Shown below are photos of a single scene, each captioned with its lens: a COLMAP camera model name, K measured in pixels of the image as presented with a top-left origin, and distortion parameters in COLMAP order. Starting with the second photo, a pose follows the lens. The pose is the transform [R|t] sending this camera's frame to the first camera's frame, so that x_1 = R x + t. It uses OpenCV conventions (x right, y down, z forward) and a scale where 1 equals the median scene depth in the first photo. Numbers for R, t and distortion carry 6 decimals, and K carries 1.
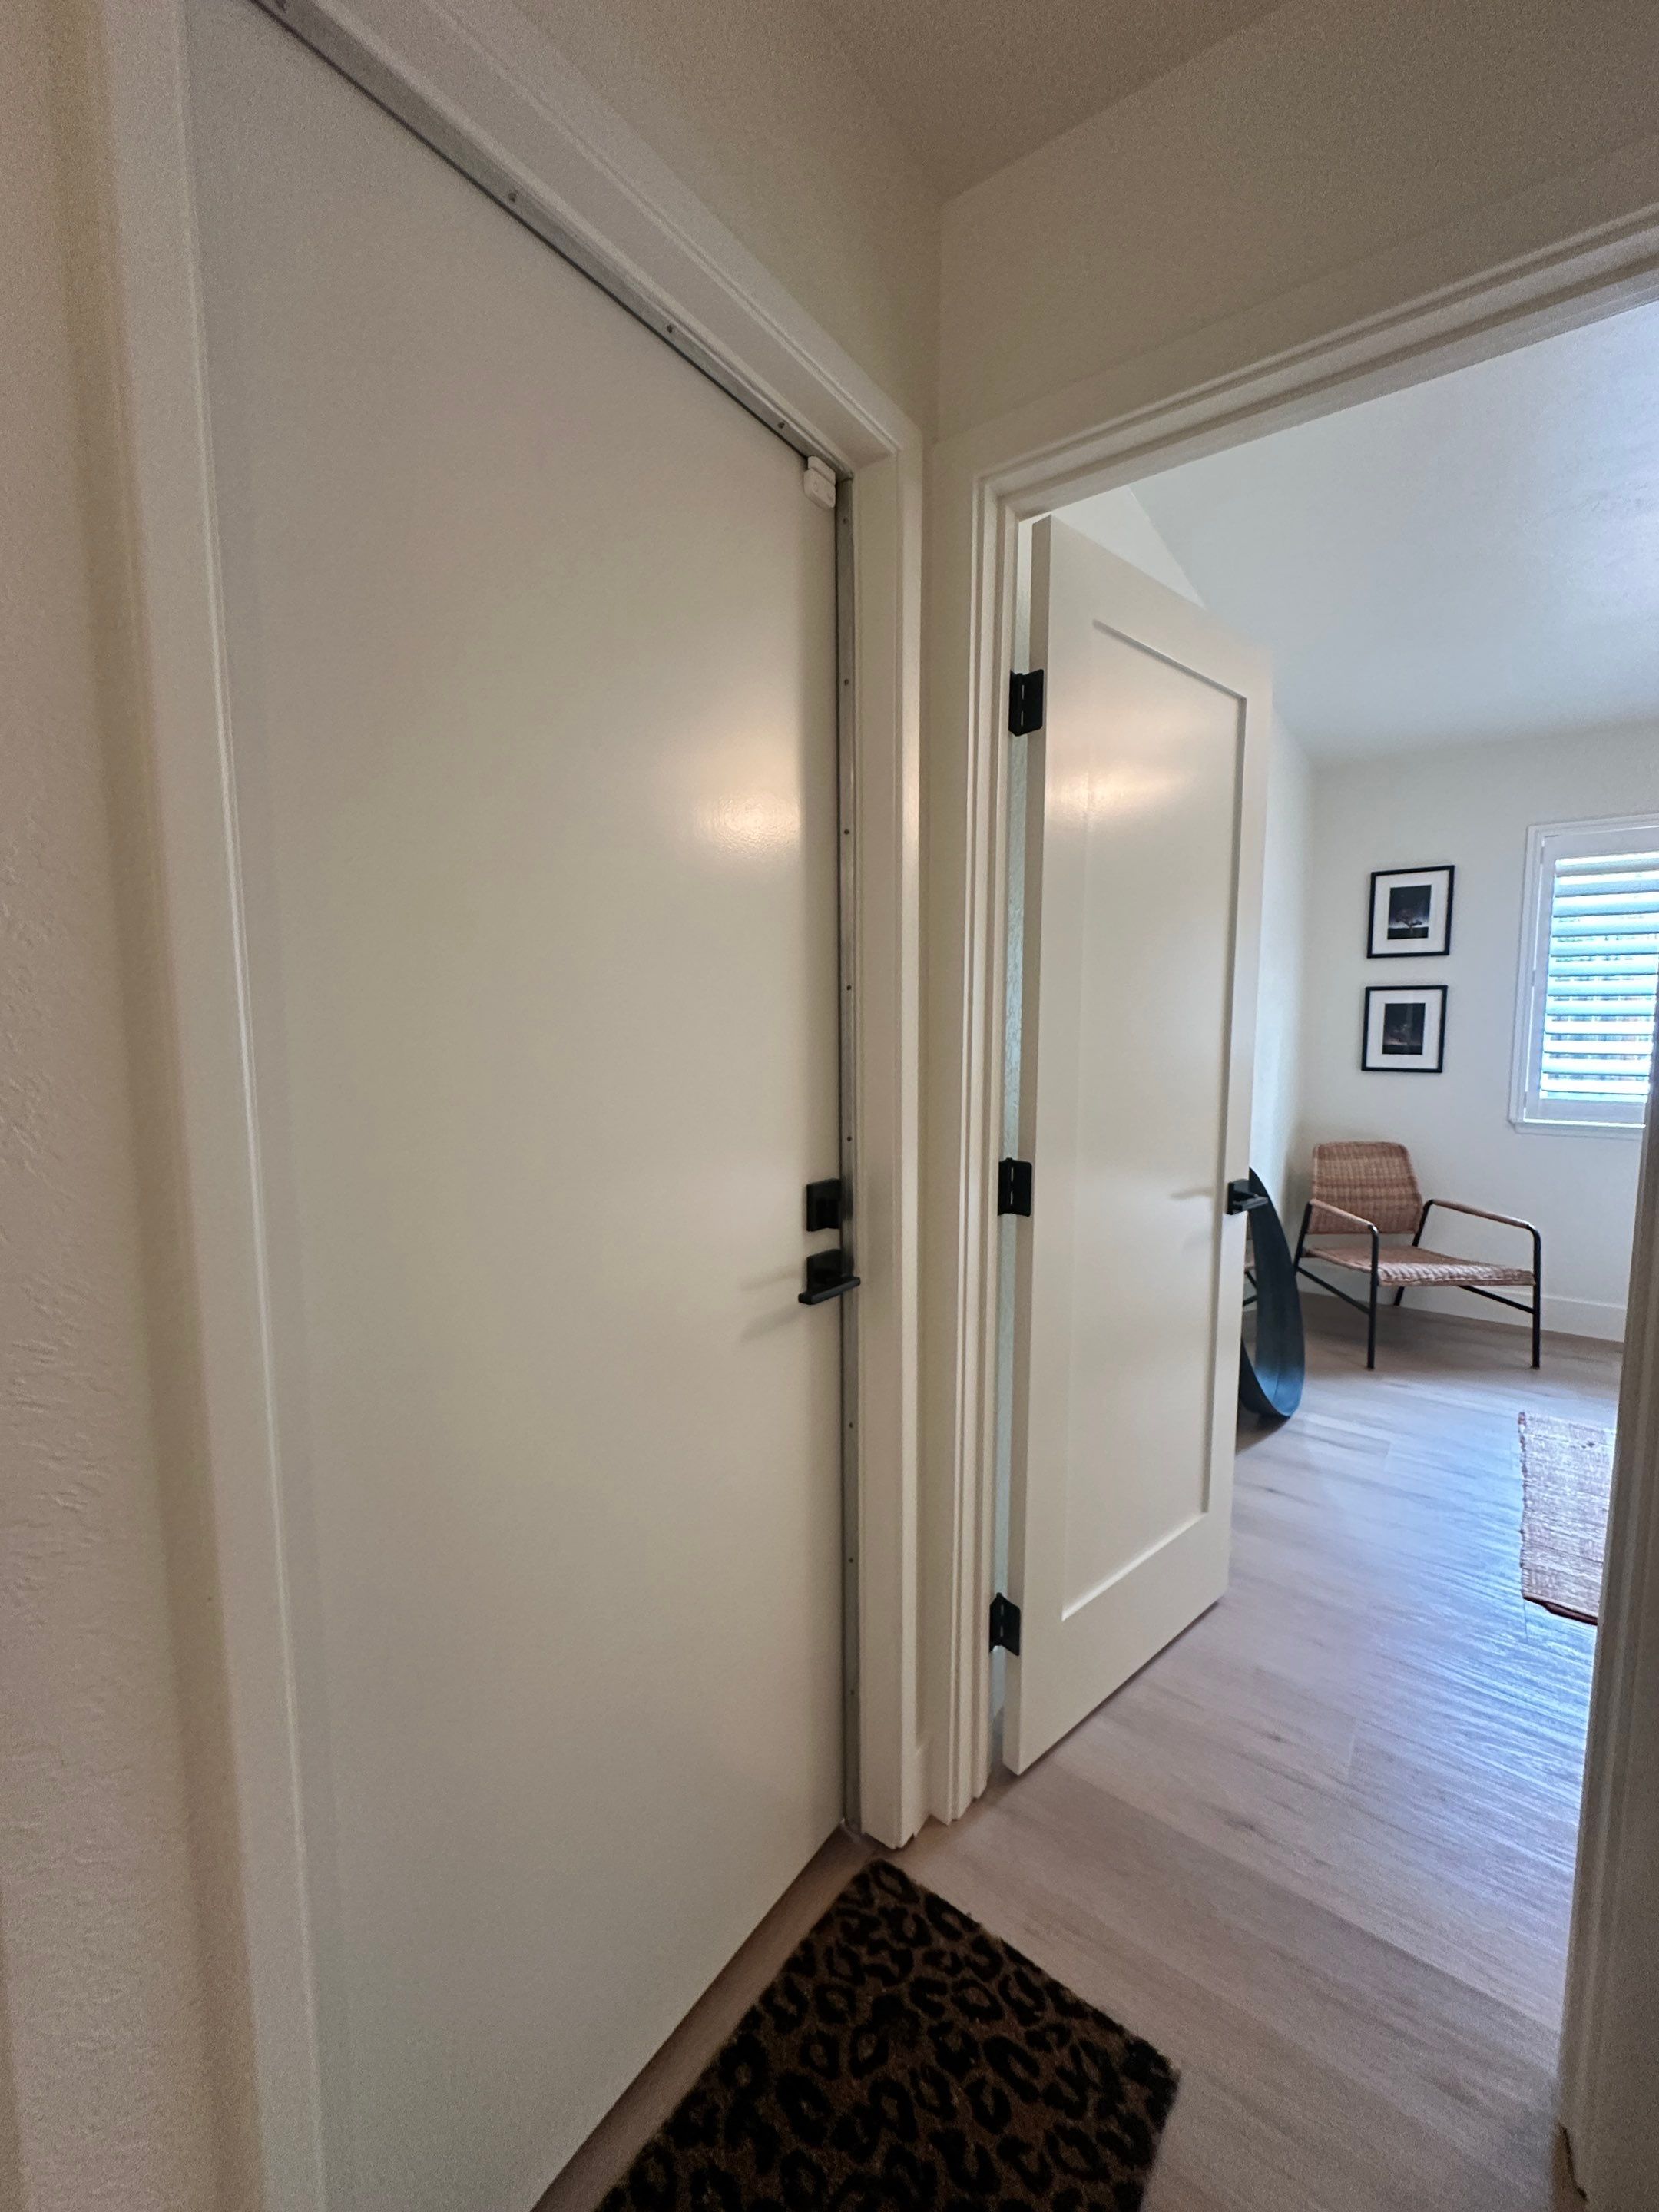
lens RADIAL K [[880.4, 0, 844.0], [0, 880.4, 1111.9], [0, 0, 1]] dist [0.001255, 0.000137]
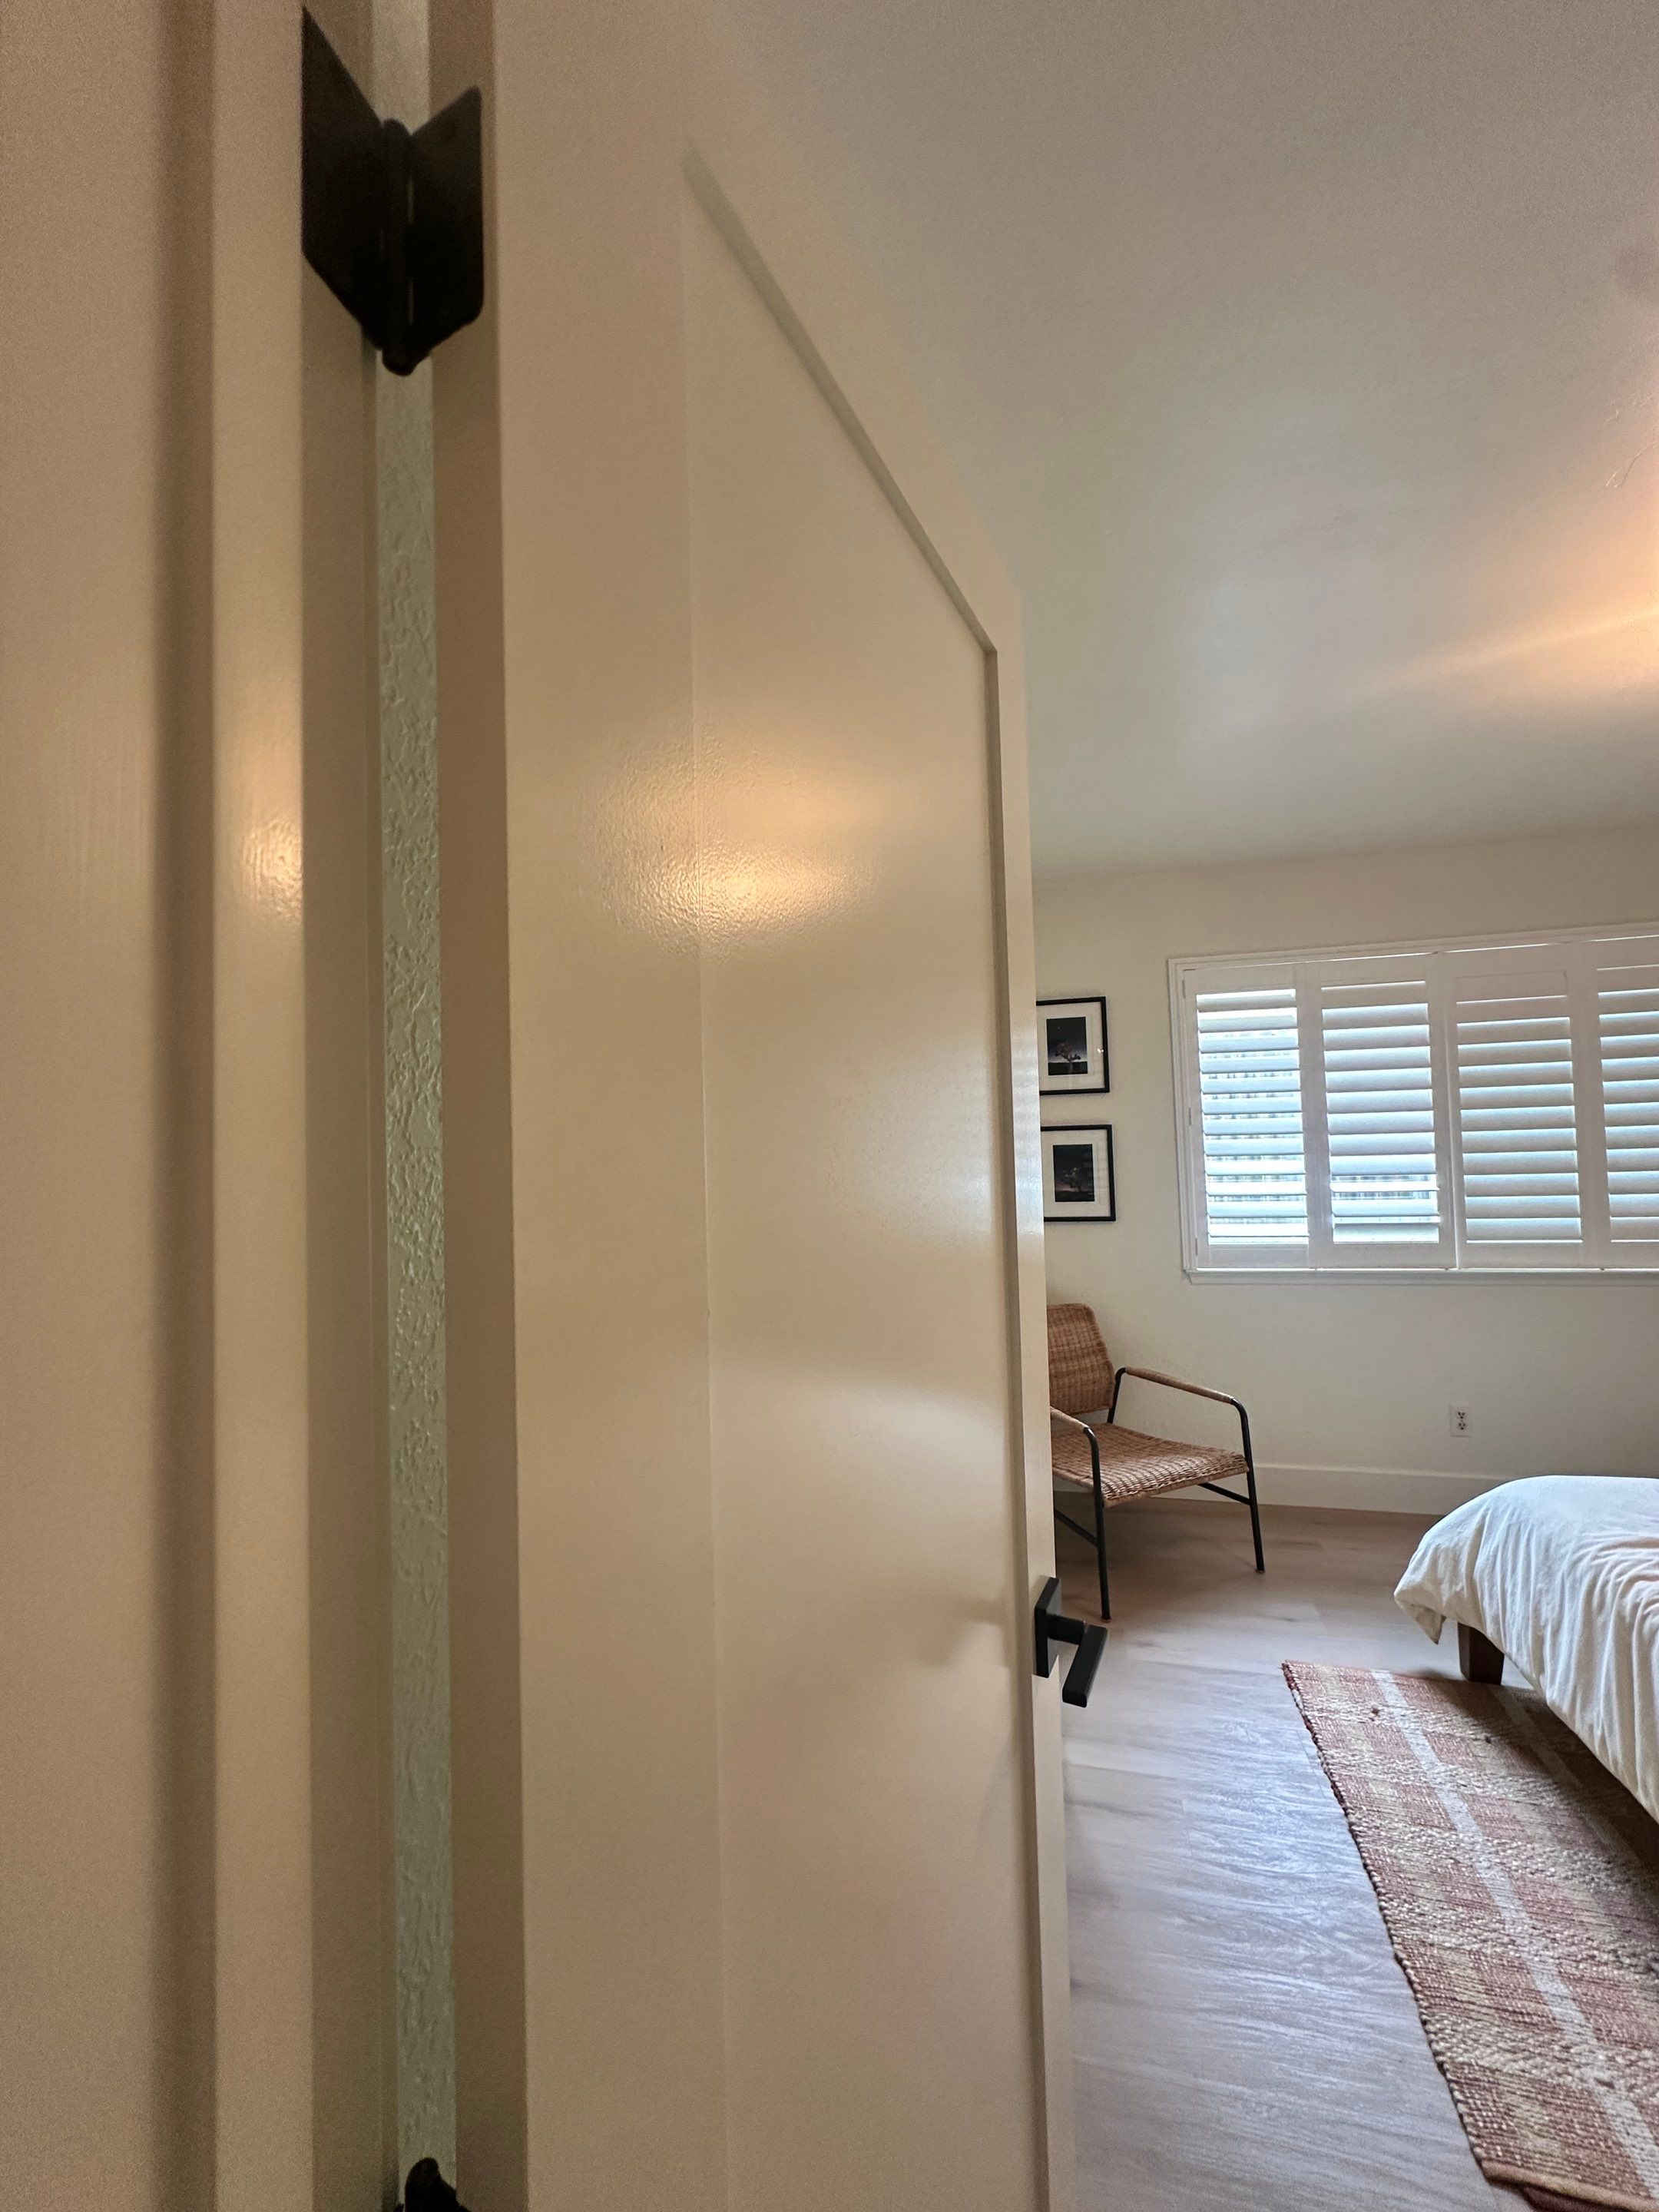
lens RADIAL K [[880.4, 0, 831.8], [0, 880.4, 1103.4], [0, 0, 1]] dist [0.001255, 0.000137]
pose [[0.927439, -0.012506, 0.373766, 0.075998], [0.067028, 0.988816, -0.133233, -0.063889], [-0.367920, 0.148619, 0.917904, 0.267920]]
